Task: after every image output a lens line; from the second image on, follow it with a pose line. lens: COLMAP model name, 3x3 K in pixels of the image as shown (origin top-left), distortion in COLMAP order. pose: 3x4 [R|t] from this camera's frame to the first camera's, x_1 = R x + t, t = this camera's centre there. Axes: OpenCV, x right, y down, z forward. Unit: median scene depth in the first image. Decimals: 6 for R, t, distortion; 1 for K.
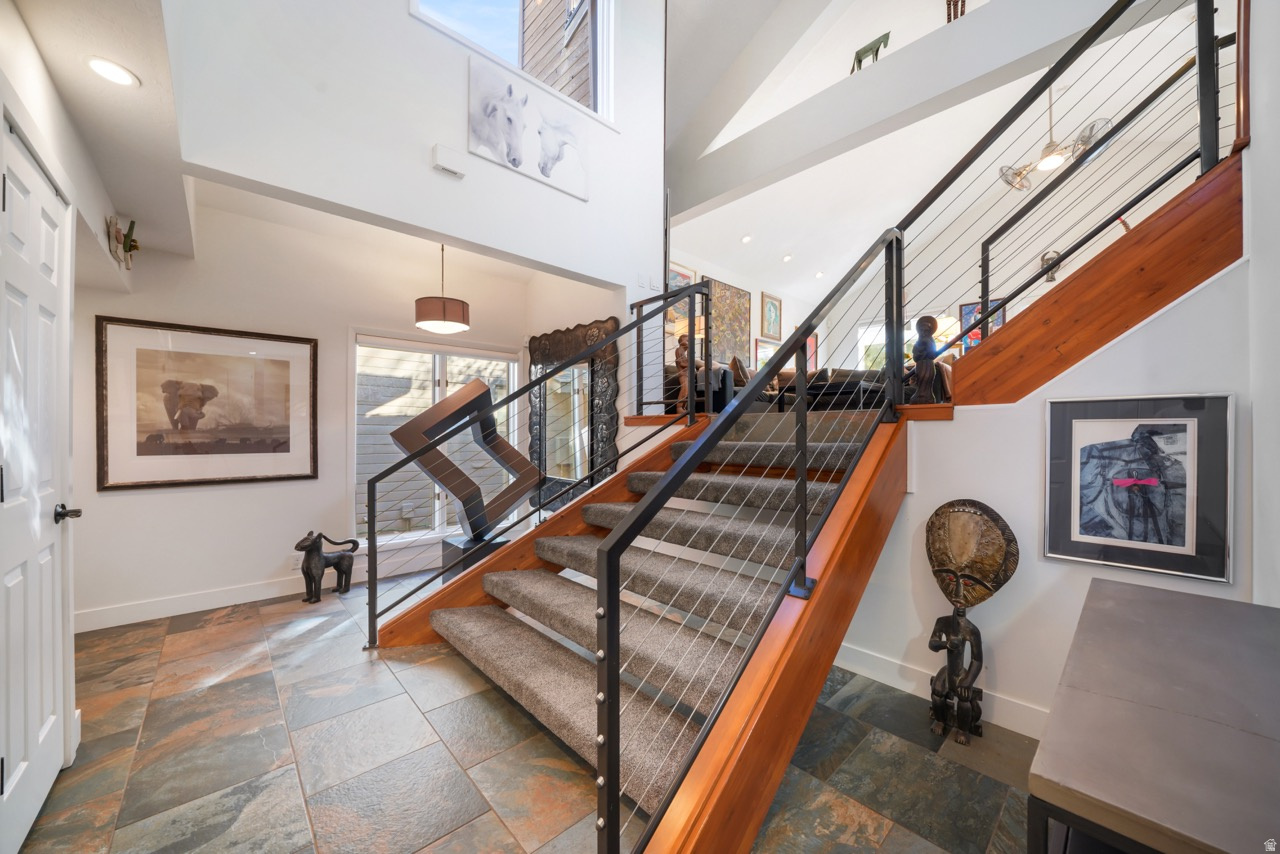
lens RADIAL K [[463.4, 0, 635.1], [0, 463.4, 432.2], [0, 0, 1]] dist [-0.021158, -0.000088]
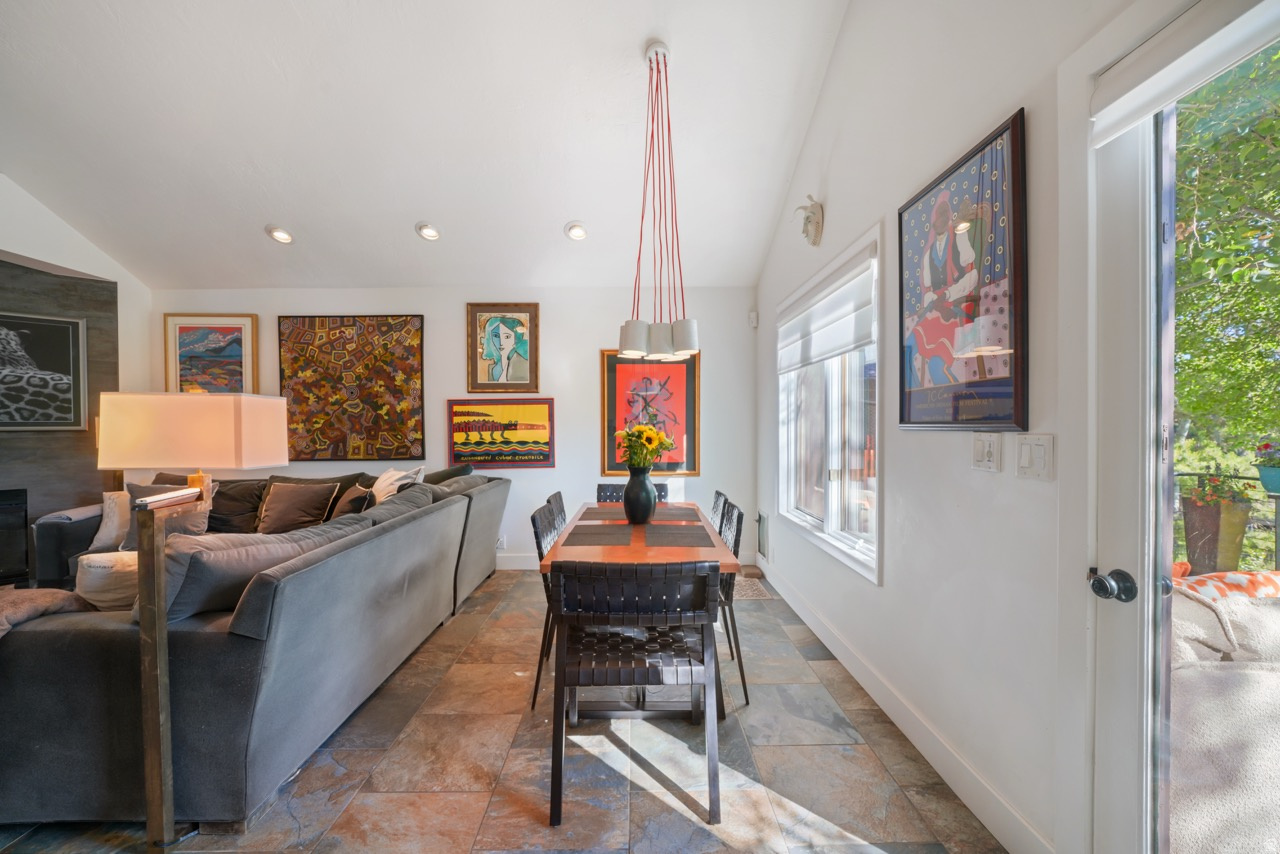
lens RADIAL K [[498.4, 0, 635.8], [0, 498.4, 434.5], [0, 0, 1]] dist [-0.012273, 0.003443]
pose [[0.742321, 0.000674, -0.670044, 1.673262], [0.010812, 0.999857, 0.012983, -0.359938], [0.669957, -0.016882, 0.742208, 1.553101]]
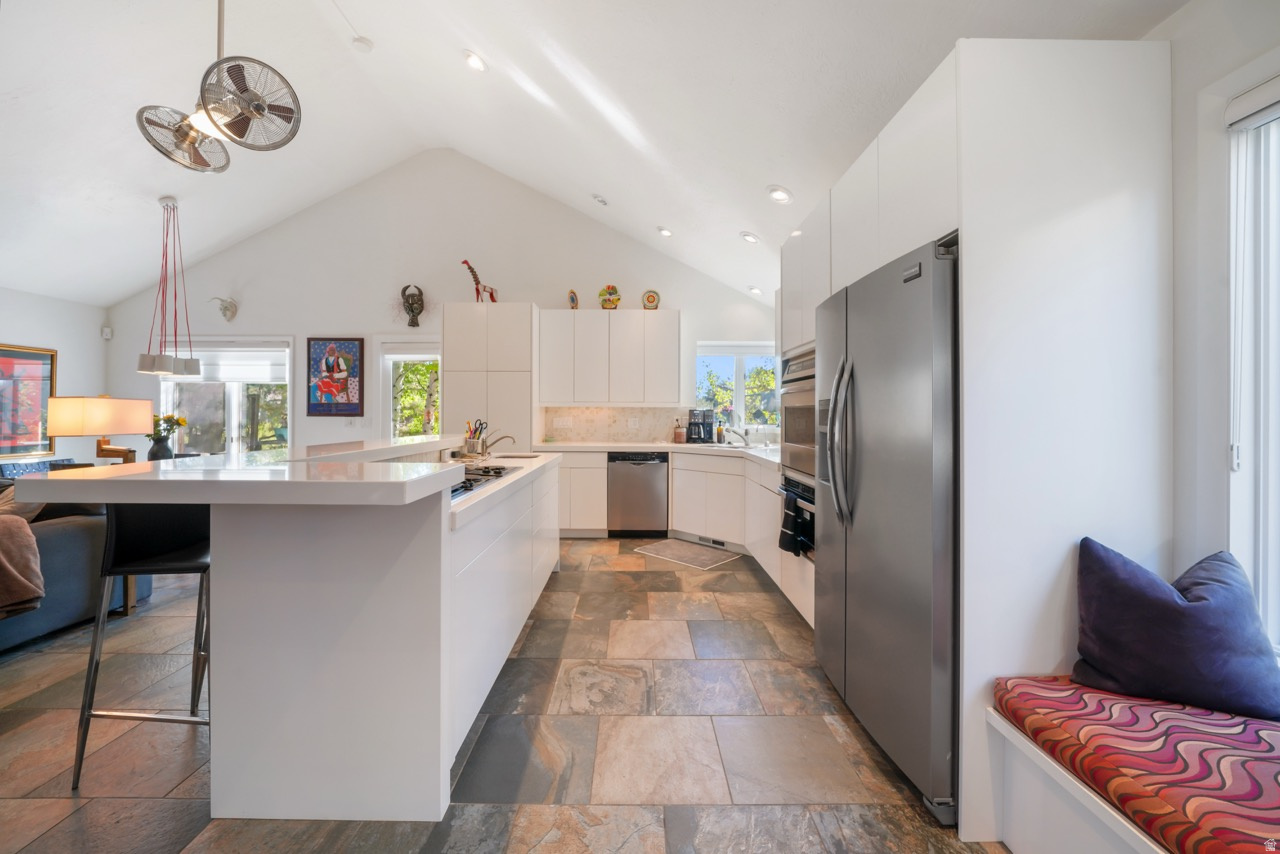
lens RADIAL K [[482.9, 0, 638.3], [0, 482.9, 410.5], [0, 0, 1]] dist [-0.013803, 0.000515]
pose [[0.672115, 0.001673, 0.740445, 1.115287], [-0.000672, 0.999998, -0.001650, -0.370914], [-0.740447, 0.000611, 0.672115, 0.406862]]
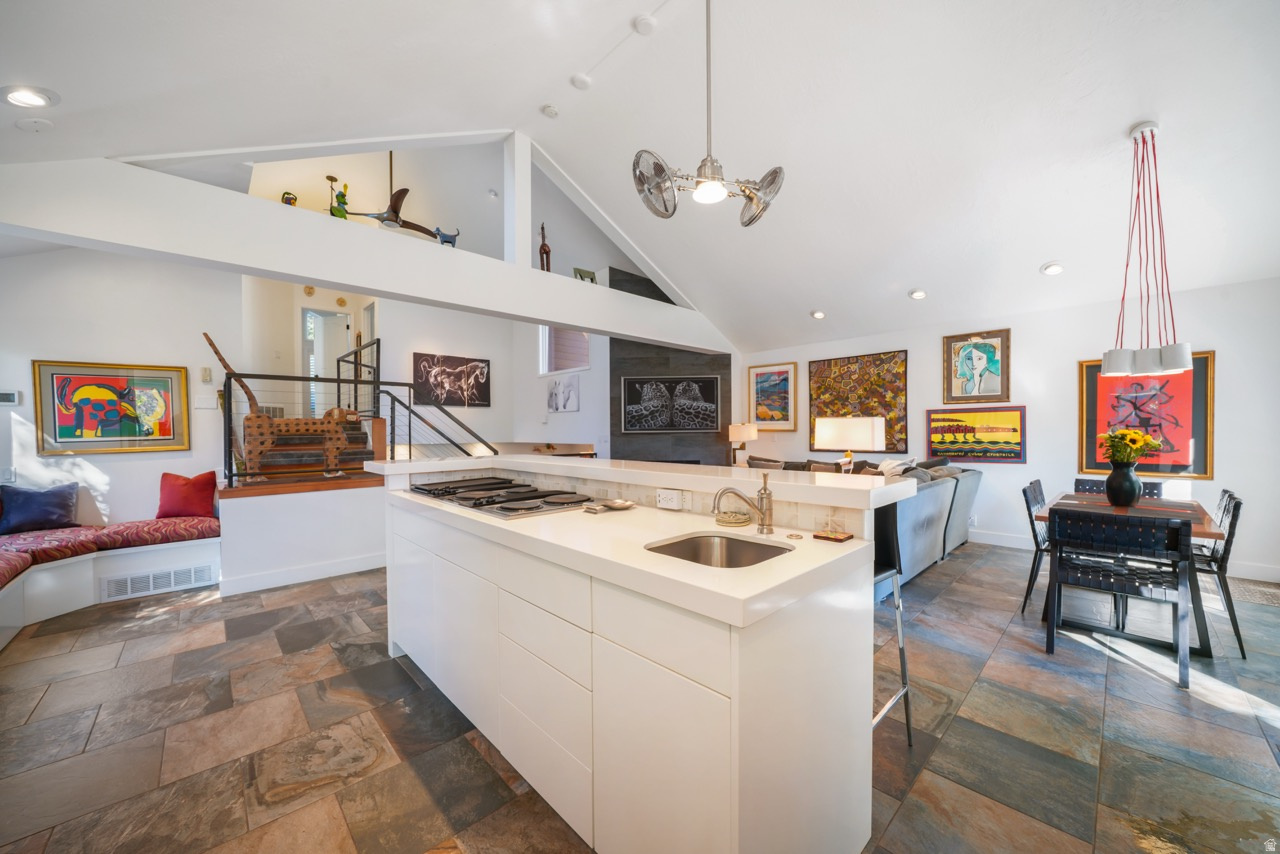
lens RADIAL K [[465.7, 0, 637.7], [0, 465.7, 435.5], [0, 0, 1]] dist [-0.020873, 0.002160]
pose [[0.014347, 0.004965, -0.999885, 2.024902], [0.010647, 0.999930, 0.005118, -0.366959], [0.999840, -0.010720, 0.014293, 1.180950]]
